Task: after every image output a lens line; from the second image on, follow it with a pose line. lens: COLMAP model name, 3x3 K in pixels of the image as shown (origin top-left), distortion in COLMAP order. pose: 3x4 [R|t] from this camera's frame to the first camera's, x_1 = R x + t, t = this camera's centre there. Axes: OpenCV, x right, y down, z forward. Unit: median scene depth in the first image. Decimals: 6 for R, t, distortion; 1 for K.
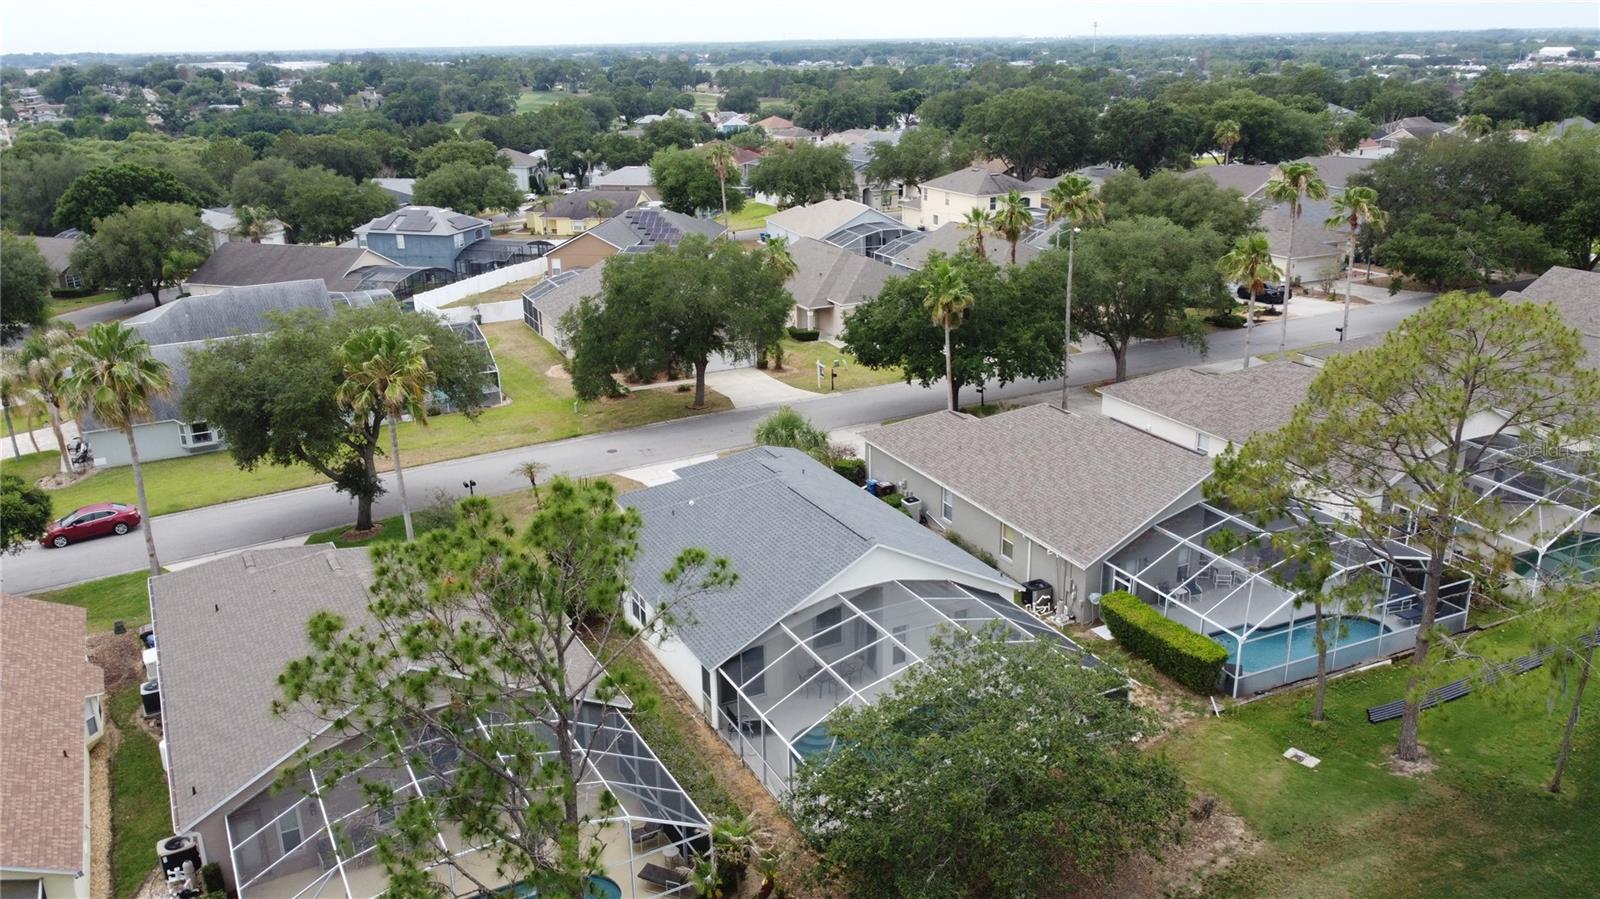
lens RADIAL K [[1204.1, 0, 795.2], [0, 1204.1, 450.9], [0, 0, 1]] dist [-0.002489, -0.006352]
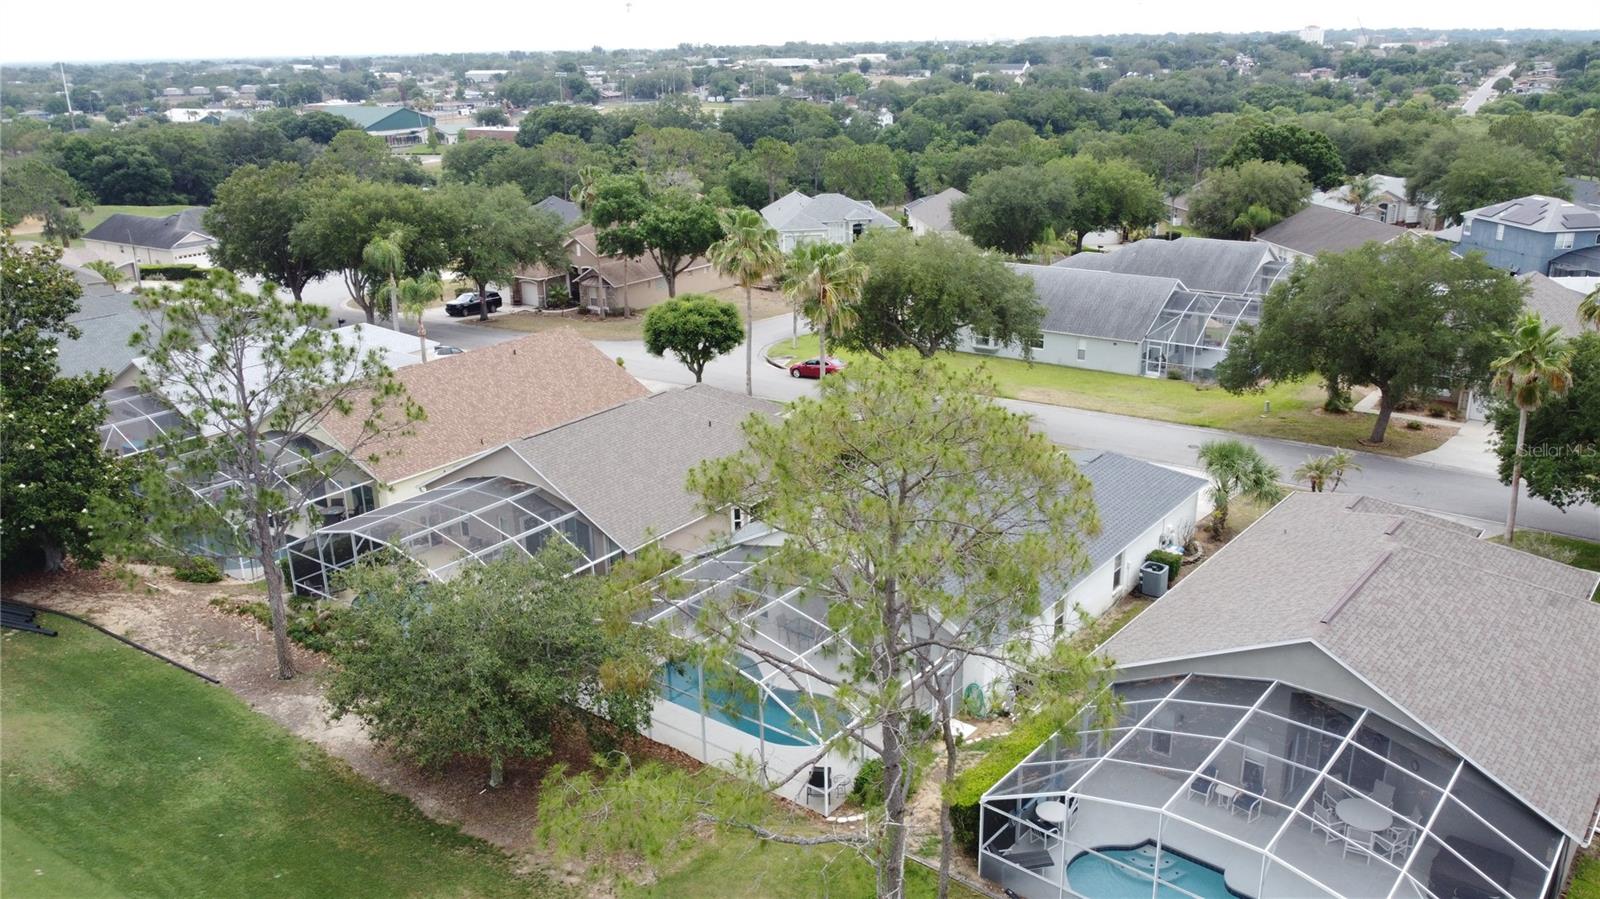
lens RADIAL K [[1204.1, 0, 802.6], [0, 1204.1, 448.1], [0, 0, 1]] dist [-0.002489, -0.006352]
pose [[0.424653, 0.293788, -0.856363, 0.094876], [-0.278941, 0.942328, 0.184958, -0.015960], [0.861314, 0.160332, 0.482112, 0.055518]]
